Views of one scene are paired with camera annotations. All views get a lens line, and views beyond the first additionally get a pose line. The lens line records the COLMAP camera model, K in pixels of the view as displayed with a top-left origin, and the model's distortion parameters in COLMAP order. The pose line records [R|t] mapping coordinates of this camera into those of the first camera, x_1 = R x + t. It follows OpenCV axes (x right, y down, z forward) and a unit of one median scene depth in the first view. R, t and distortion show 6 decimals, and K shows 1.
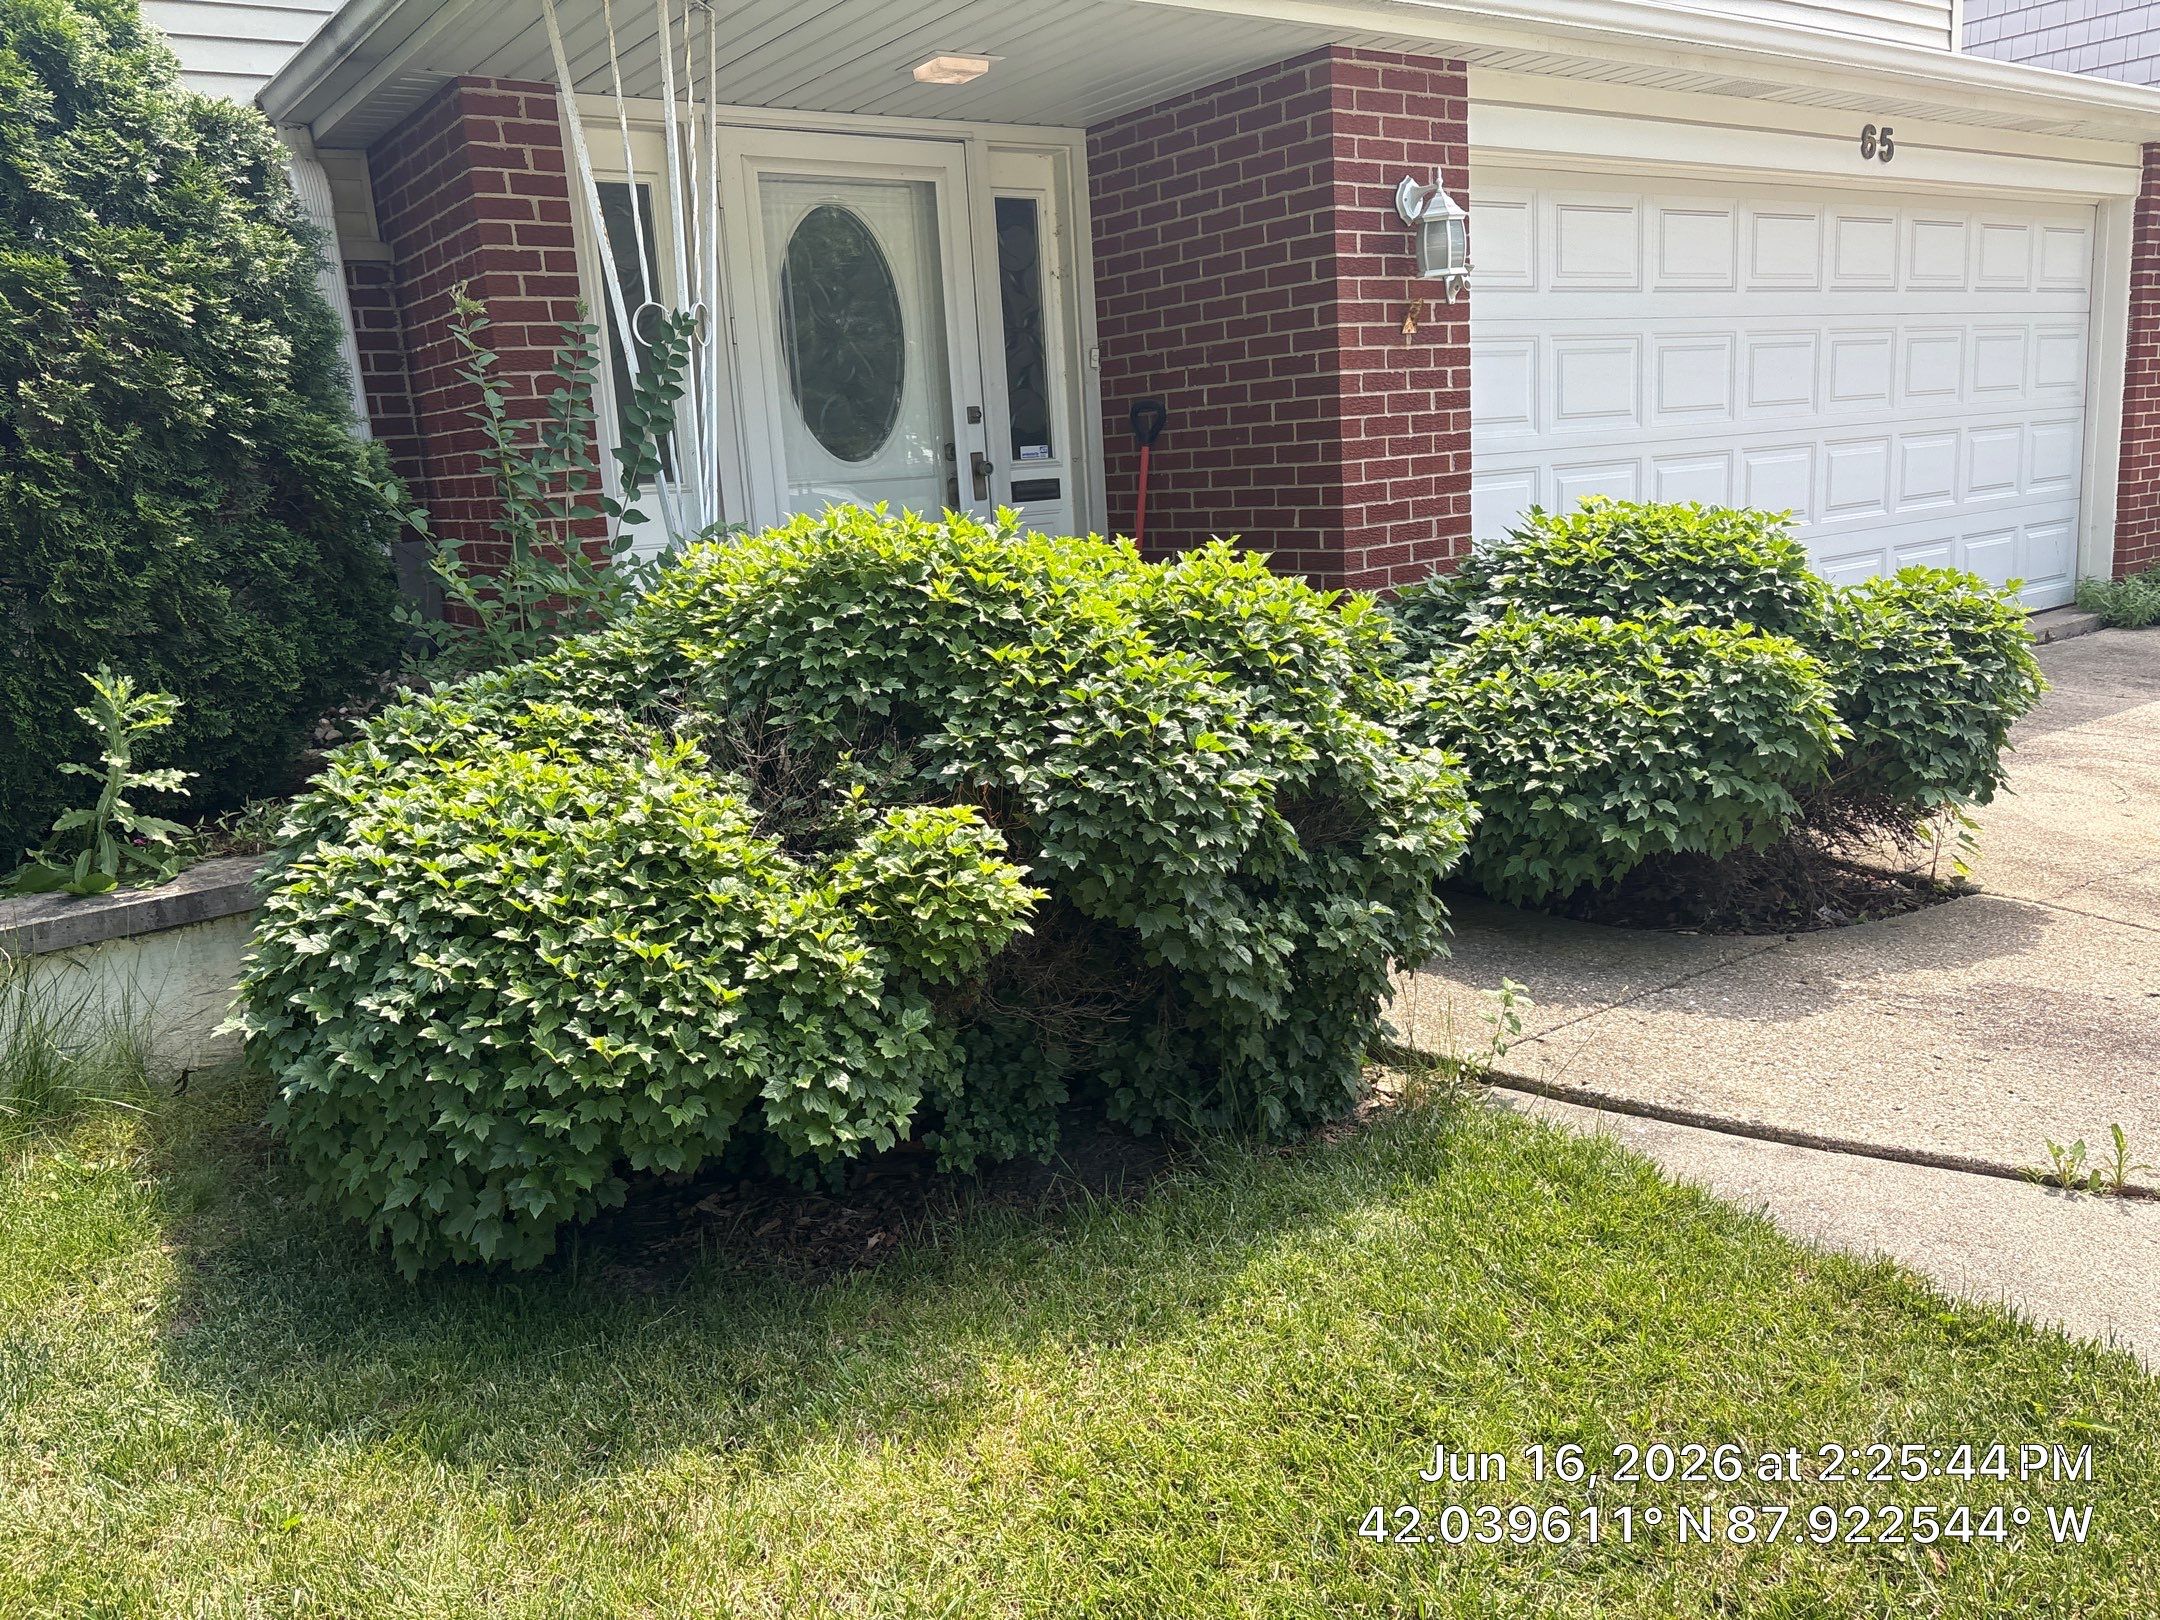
lens RADIAL K [[1672.8, 0, 1073.8], [0, 1672.8, 814.0], [0, 0, 1]] dist [0.006066, 0.008721]
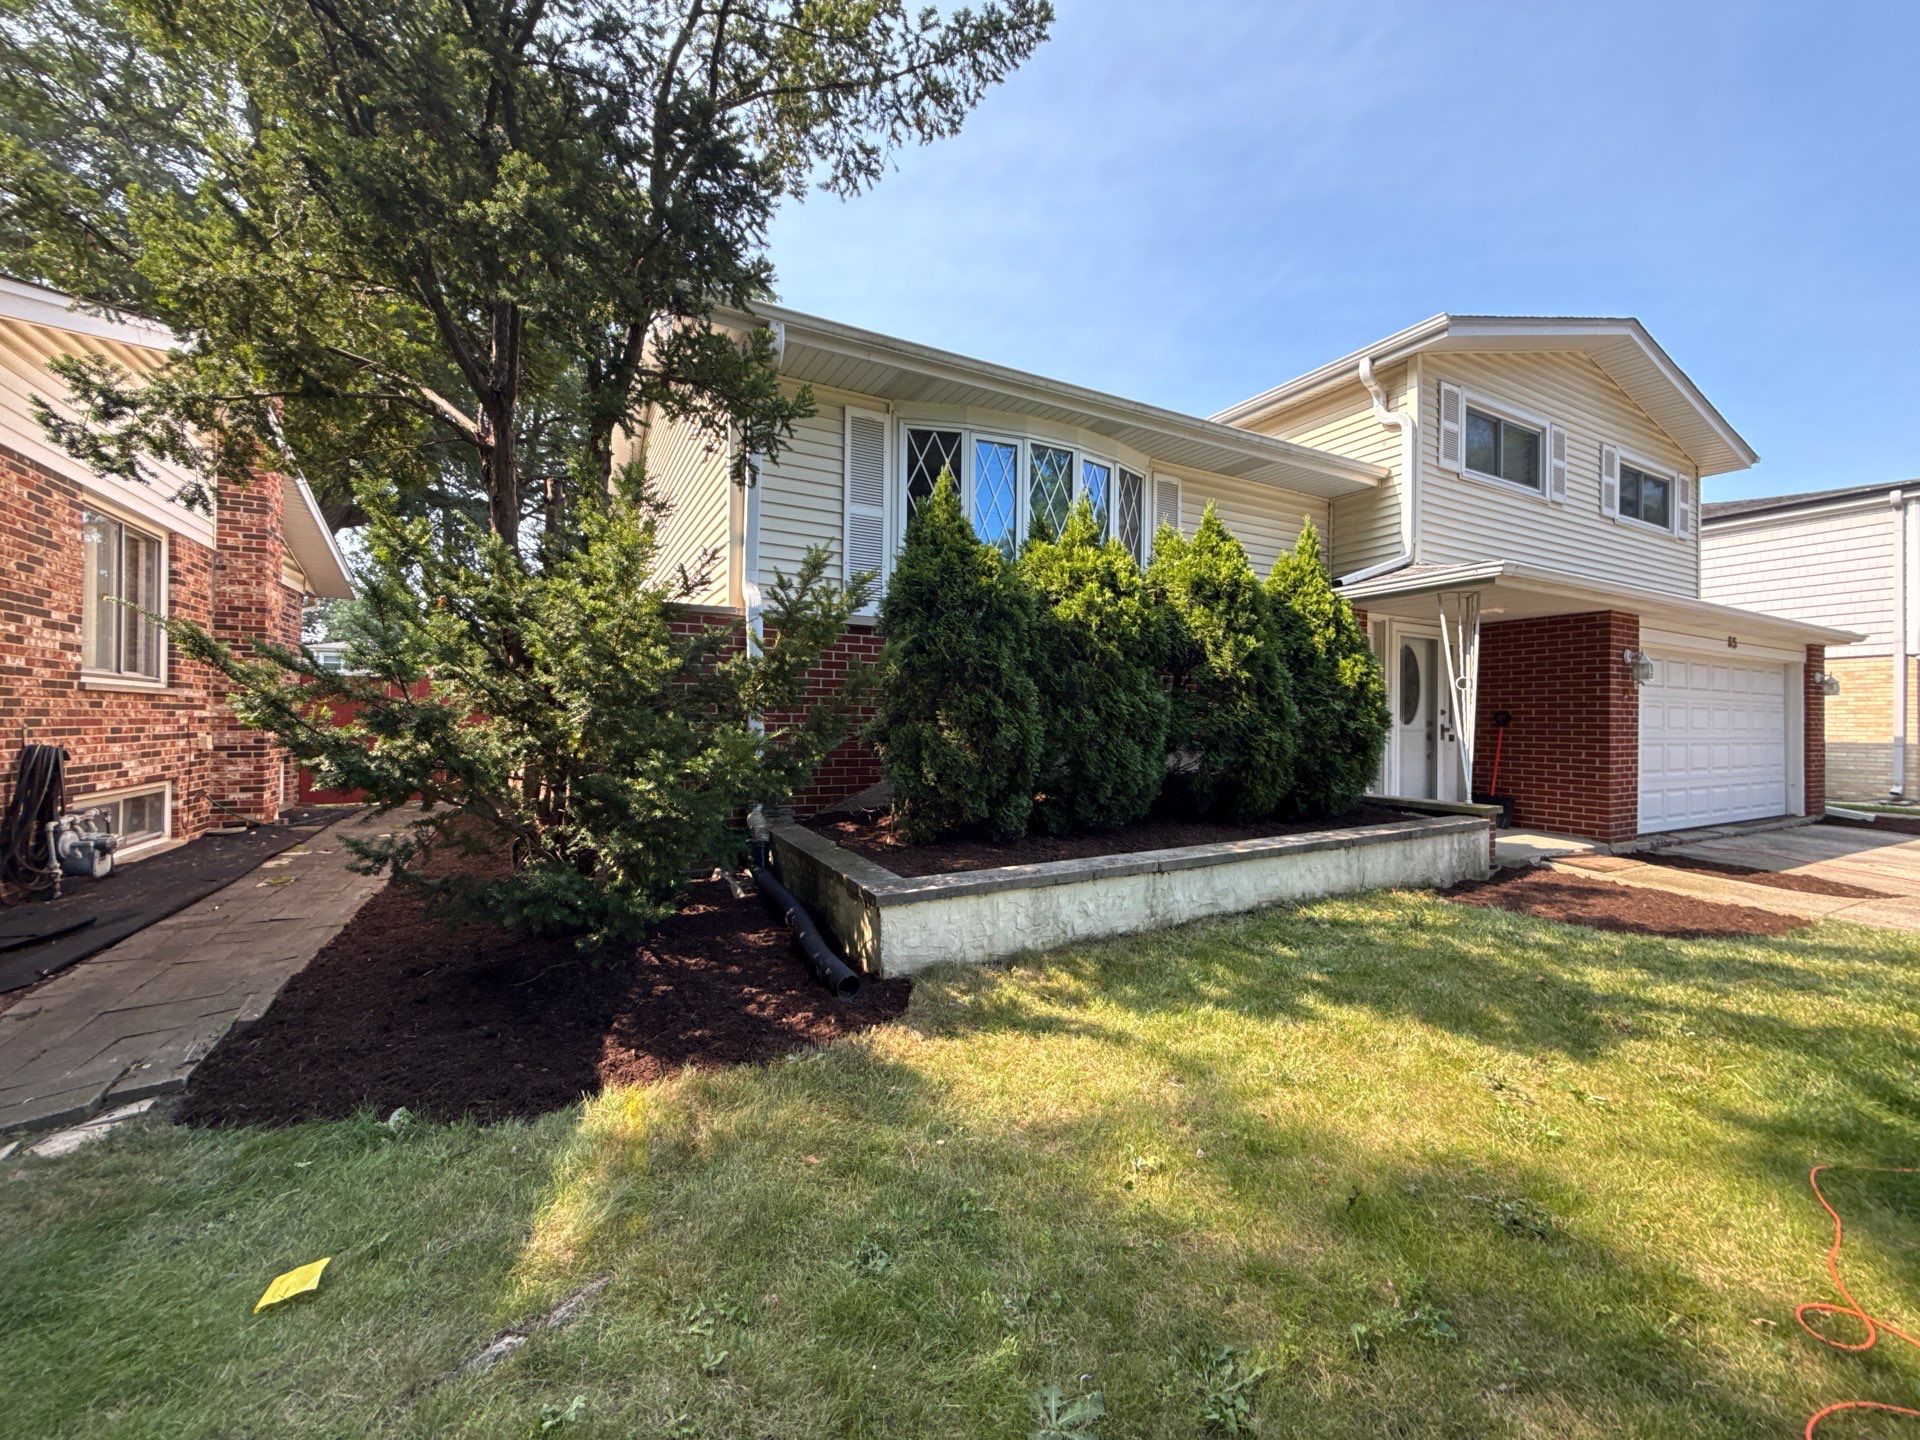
lens RADIAL K [[763.8, 0, 951.3], [0, 763.8, 719.3], [0, 0, 1]] dist [0.000132, -0.000027]
pose [[0.987656, 0.074103, -0.138002, -1.095422], [-0.101295, 0.974165, -0.201848, 0.210388], [0.119479, 0.213335, 0.969646, -0.656763]]
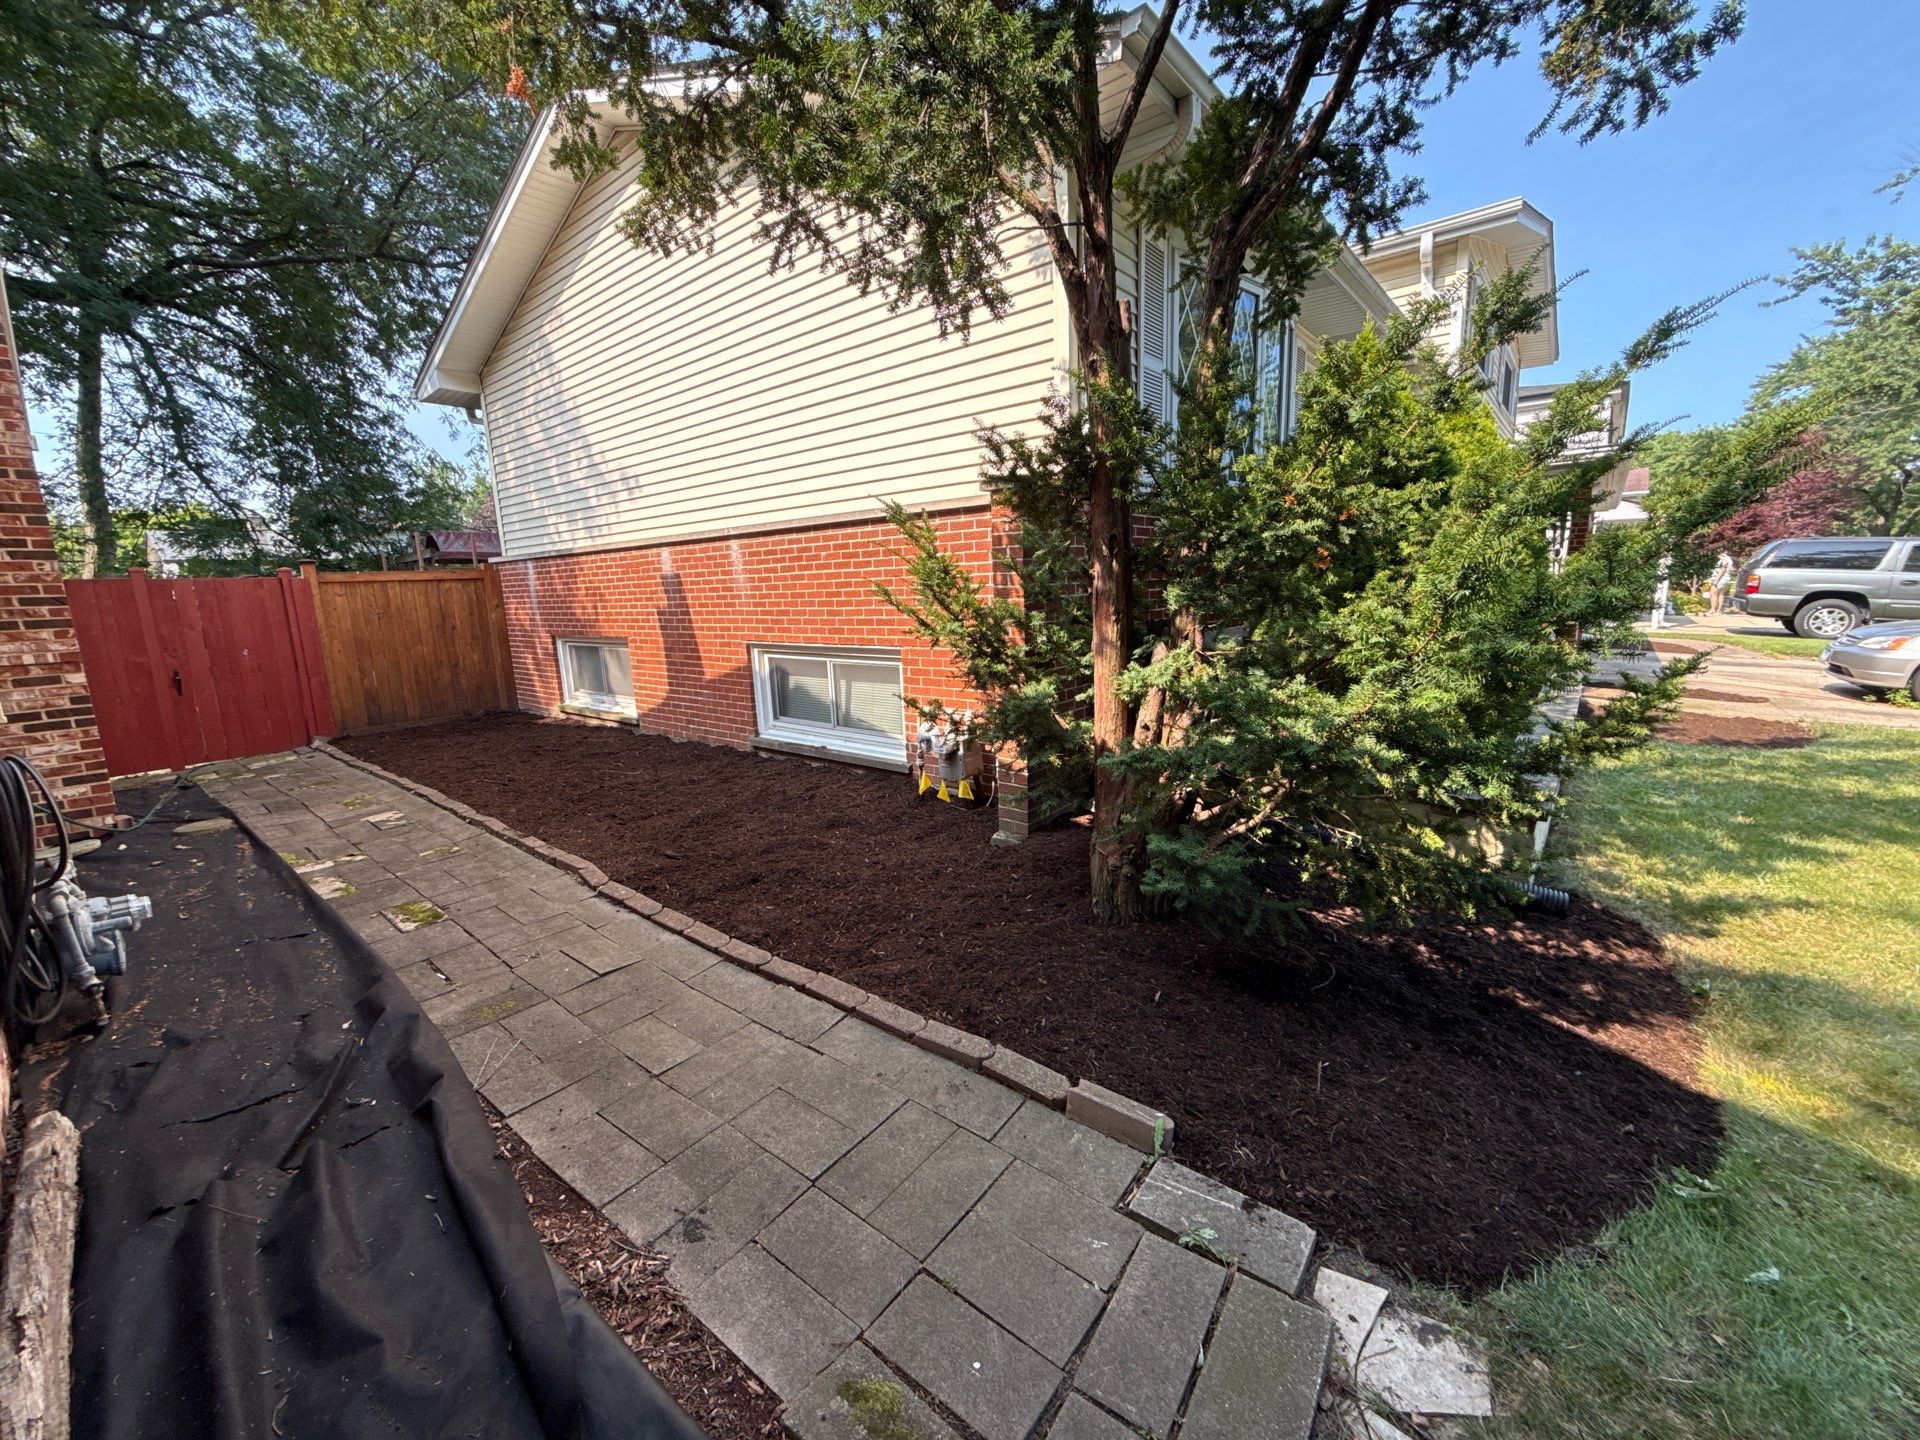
lens RADIAL K [[763.8, 0, 955.8], [0, 763.8, 723.7], [0, 0, 1]] dist [0.000132, -0.000027]
pose [[0.969596, -0.012417, 0.244395, -2.149932], [0.023081, 0.998900, -0.040820, 0.162525], [-0.243620, 0.045220, 0.968816, -0.420915]]
